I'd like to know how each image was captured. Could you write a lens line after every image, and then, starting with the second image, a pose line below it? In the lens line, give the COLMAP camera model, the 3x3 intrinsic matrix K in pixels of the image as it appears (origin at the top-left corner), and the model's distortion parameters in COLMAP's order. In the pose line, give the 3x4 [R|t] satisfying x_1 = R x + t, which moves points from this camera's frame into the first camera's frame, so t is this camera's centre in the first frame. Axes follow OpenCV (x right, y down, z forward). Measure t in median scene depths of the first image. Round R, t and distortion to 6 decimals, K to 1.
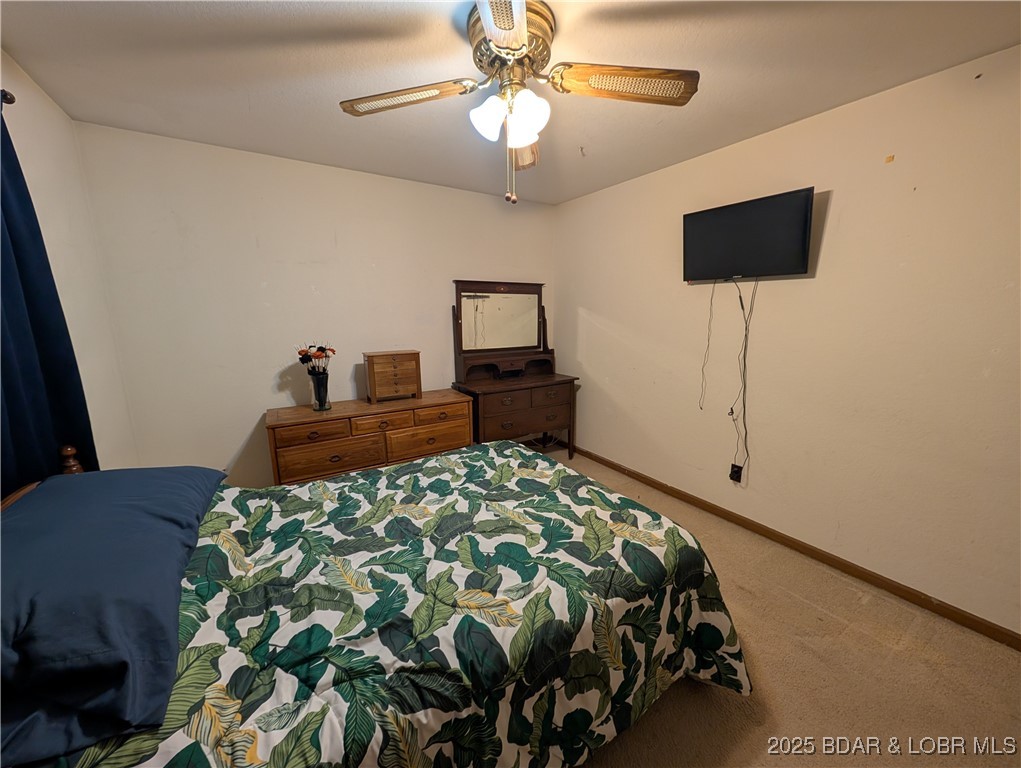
lens RADIAL K [[379.2, 0, 527.8], [0, 379.2, 378.7], [0, 0, 1]] dist [-0.000701, 0.000012]
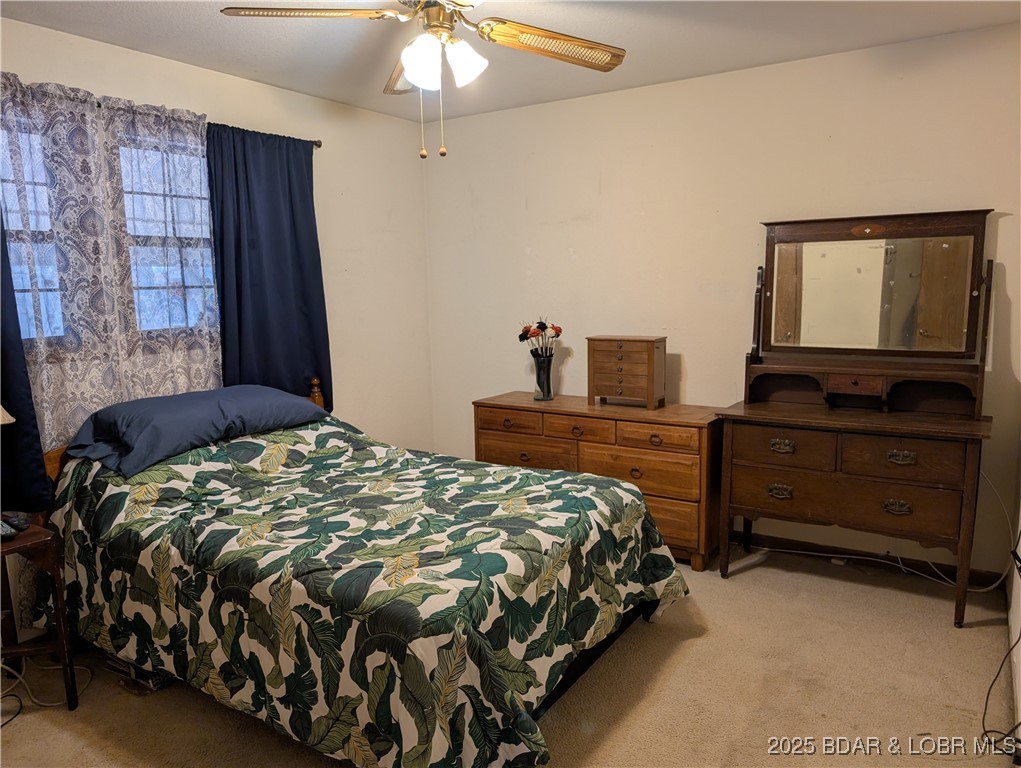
lens RADIAL K [[729.8, 0, 512.9], [0, 729.8, 383.6], [0, 0, 1]] dist [0.022089, -0.019478]
pose [[0.416961, 0.120365, -0.900920, 1.499143], [-0.144025, 0.987420, 0.065264, -0.081839], [0.897441, 0.102542, 0.429051, 0.469036]]
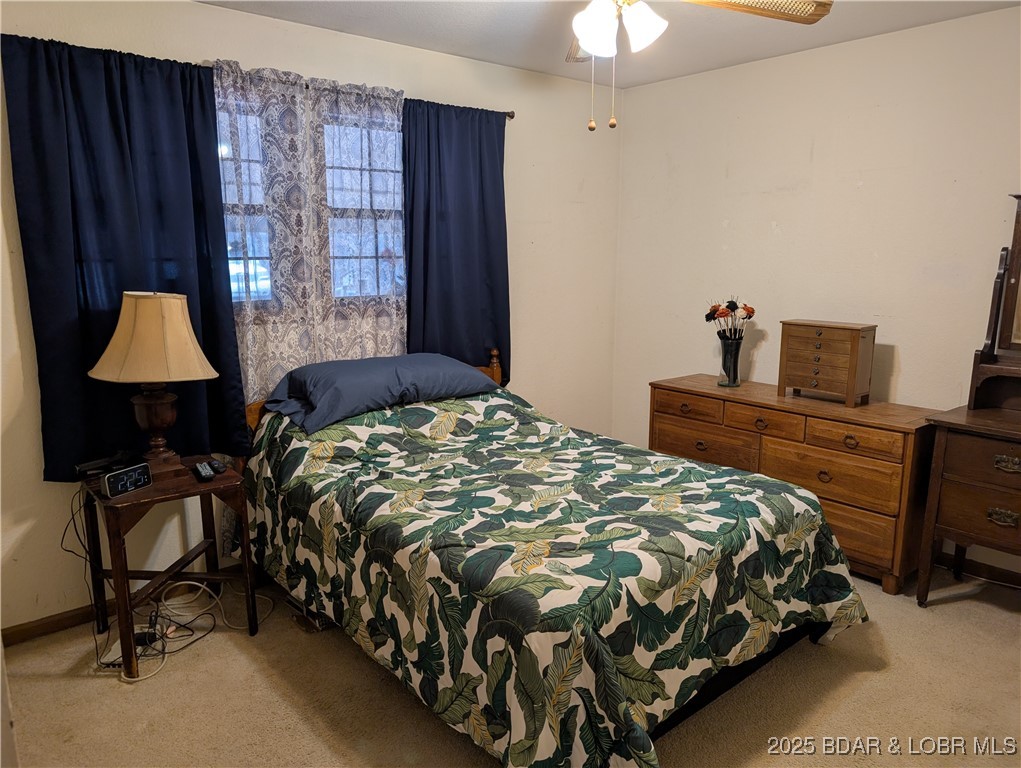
lens RADIAL K [[729.8, 0, 513.5], [0, 729.8, 382.2], [0, 0, 1]] dist [0.022089, -0.019478]
pose [[0.138689, 0.179915, -0.973856, 1.470736], [-0.178761, 0.971755, 0.154069, -0.132610], [0.974069, 0.152720, 0.166933, 0.595599]]
